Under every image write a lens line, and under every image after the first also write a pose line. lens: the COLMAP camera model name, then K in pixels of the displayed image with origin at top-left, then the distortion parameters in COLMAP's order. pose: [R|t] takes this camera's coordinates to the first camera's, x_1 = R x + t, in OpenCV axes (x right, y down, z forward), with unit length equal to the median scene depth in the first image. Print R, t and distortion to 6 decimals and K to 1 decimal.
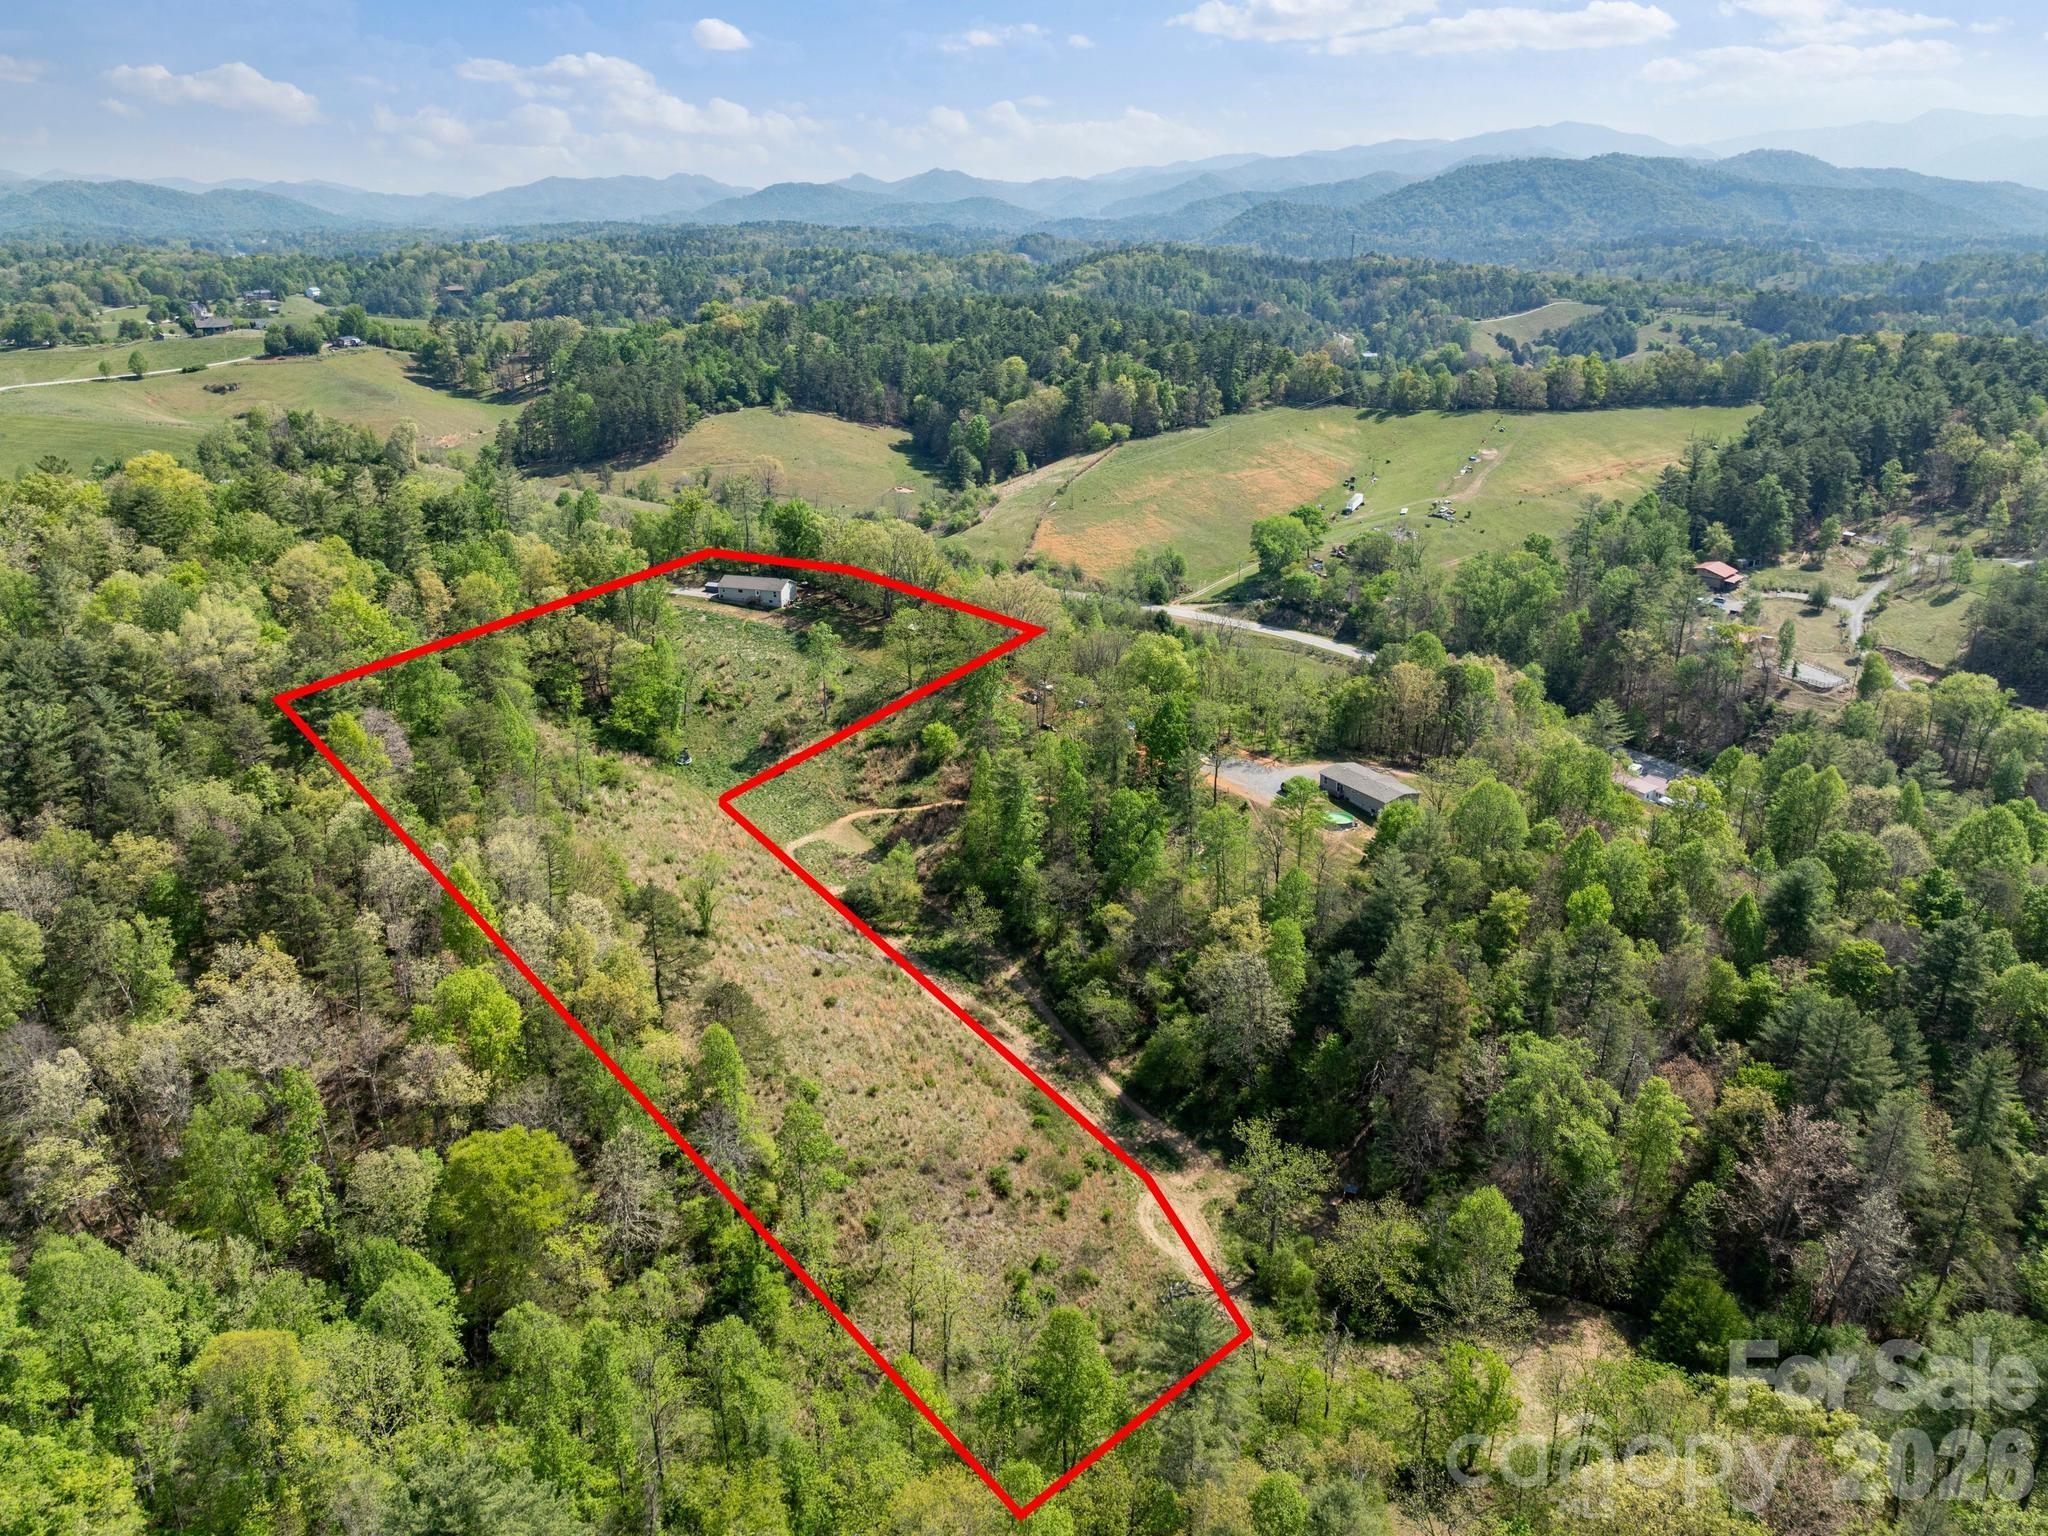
lens RADIAL K [[1434.4, 0, 1030.4], [0, 1434.4, 769.2], [0, 0, 1]] dist [-0.035792, -0.009745]
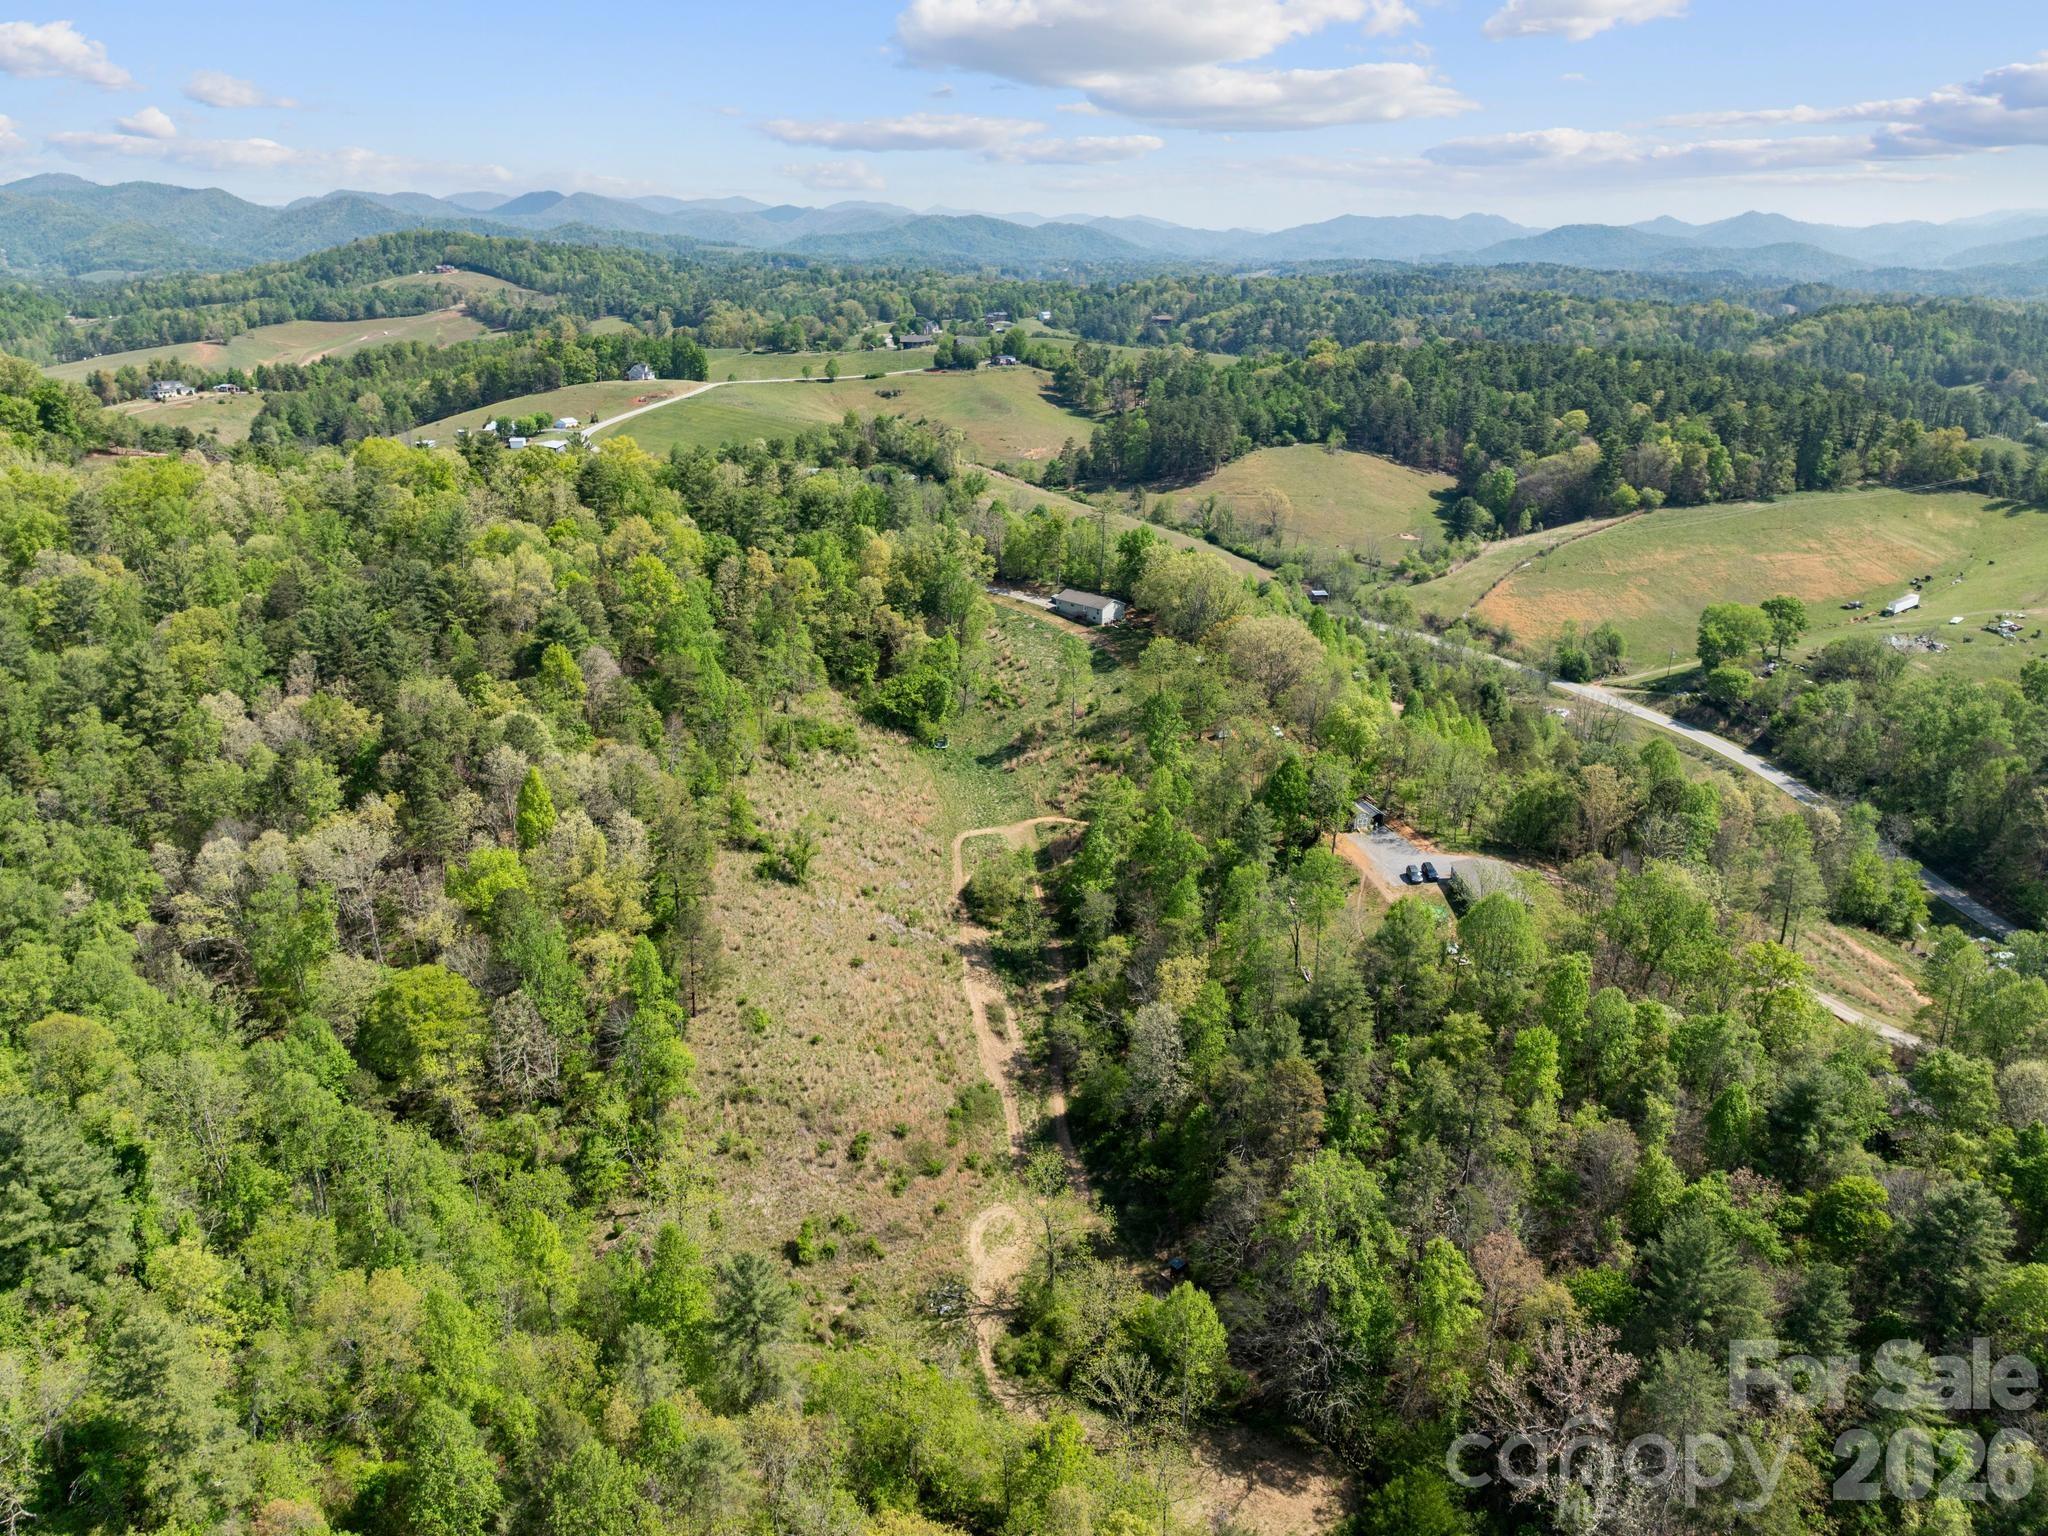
lens RADIAL K [[1434.4, 0, 1030.4], [0, 1434.4, 769.2], [0, 0, 1]] dist [-0.035792, -0.009745]
pose [[0.870647, 0.171649, -0.460989, 0.162924], [-0.182693, 0.982947, 0.020958, -0.011584], [0.456725, 0.065972, 0.887158, 0.023445]]
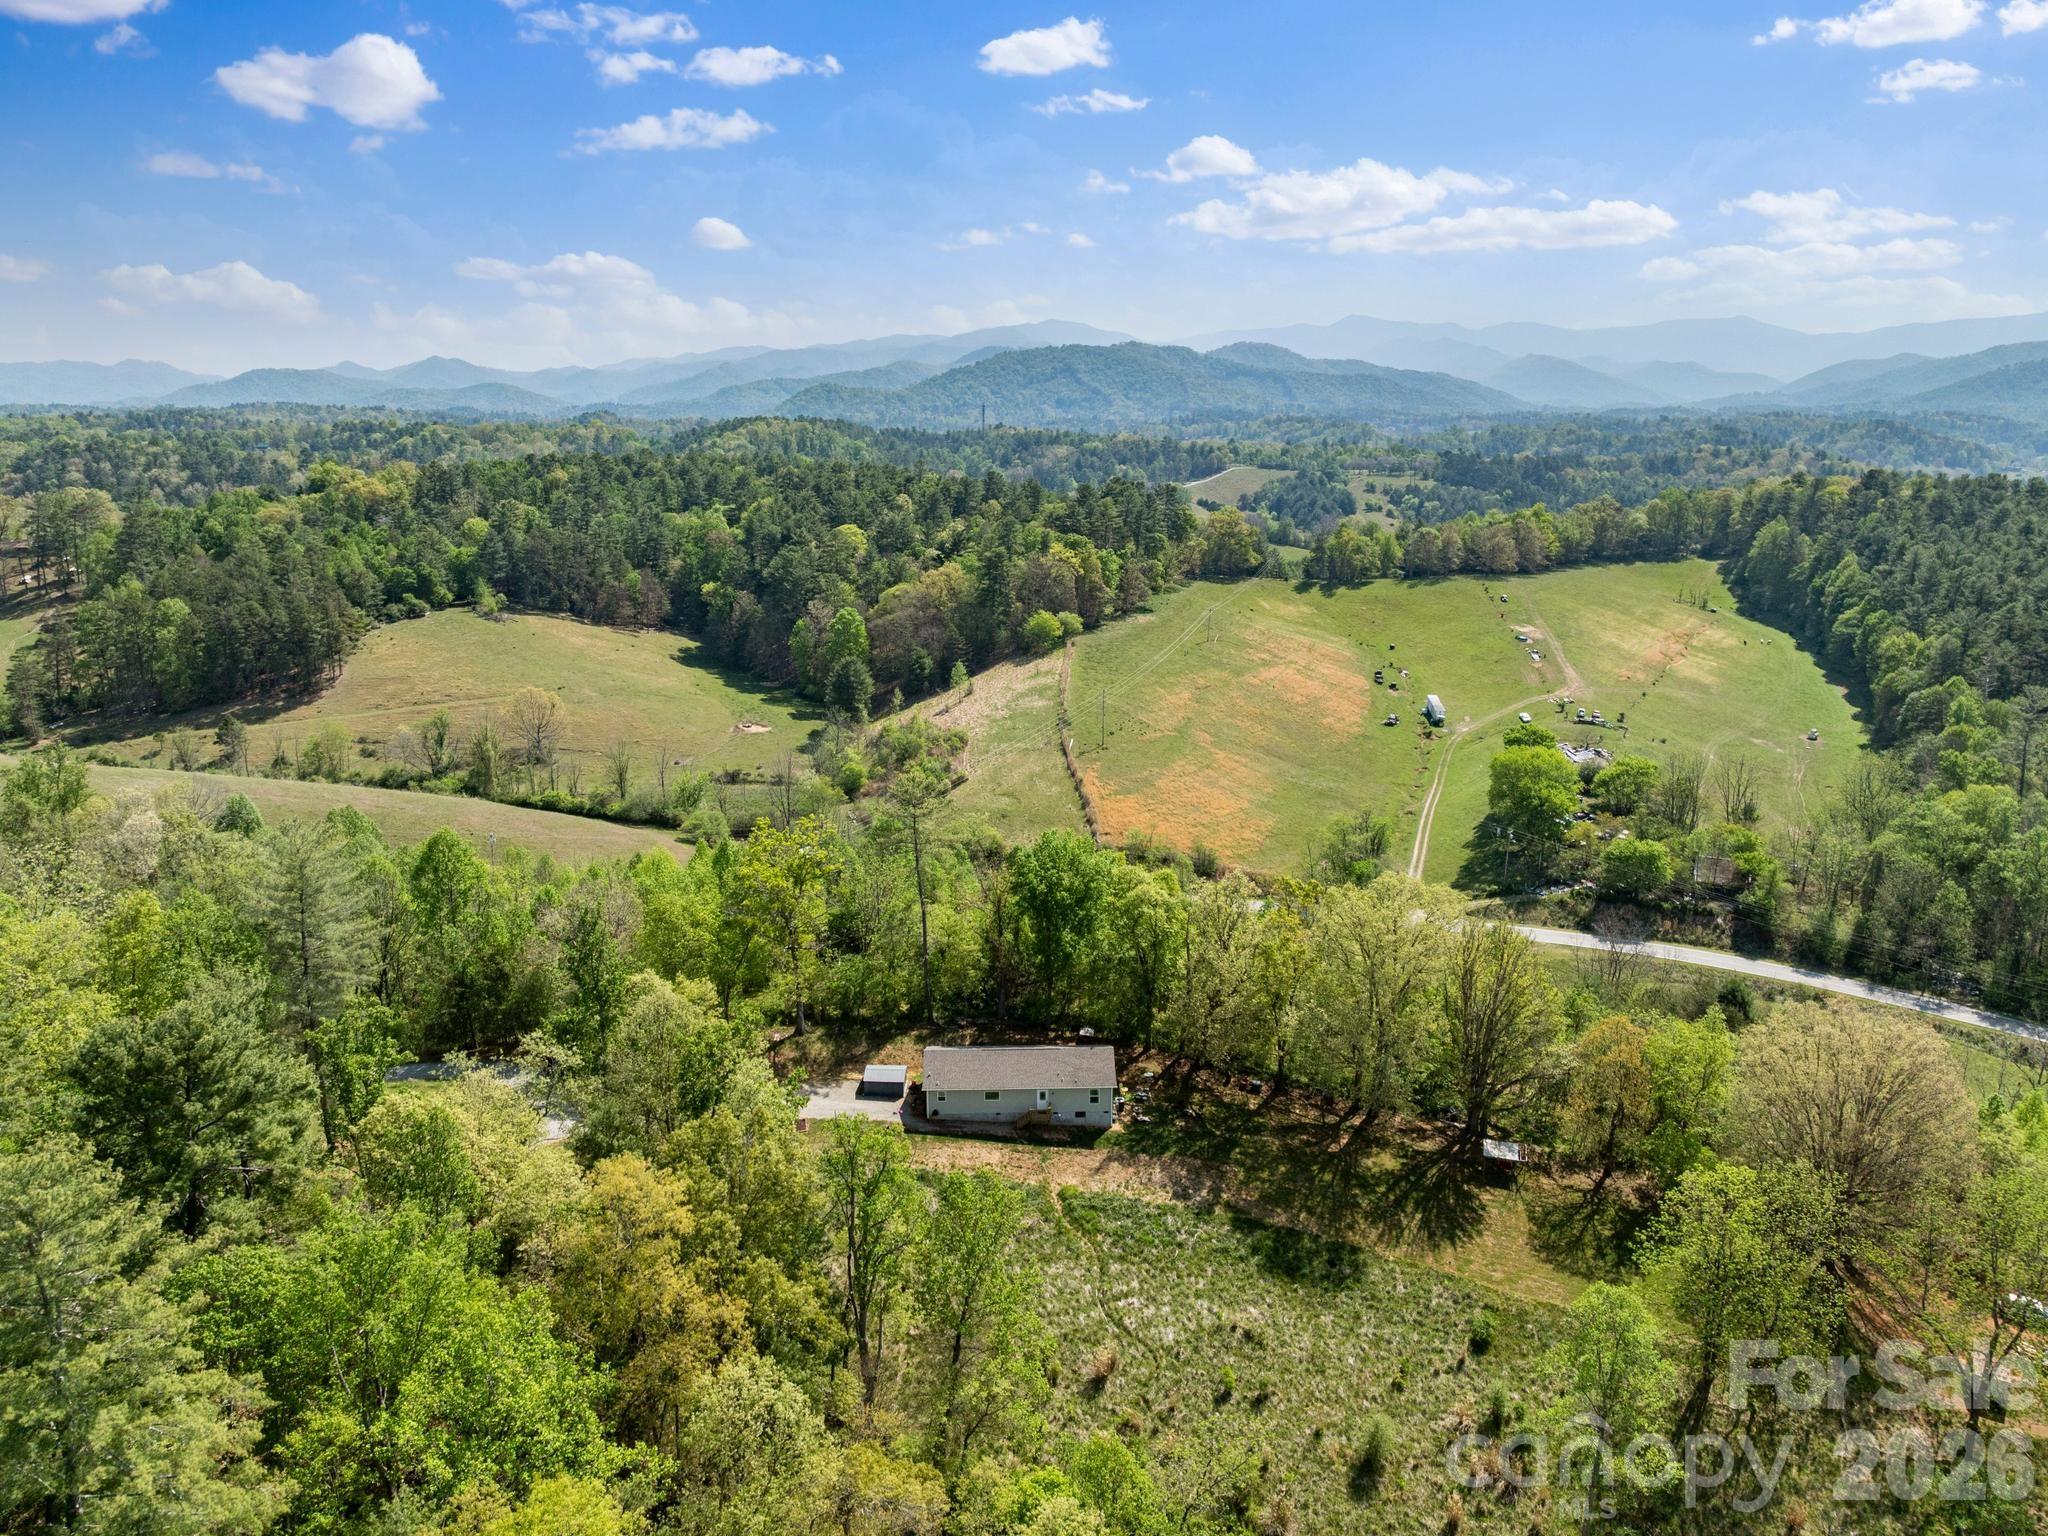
lens RADIAL K [[1434.4, 0, 1030.4], [0, 1434.4, 769.2], [0, 0, 1]] dist [-0.035792, -0.009745]
pose [[0.945800, -0.073700, 0.316276, -0.173319], [0.111905, 0.988223, -0.104364, -0.095821], [-0.304860, 0.134101, 0.942909, 0.361461]]
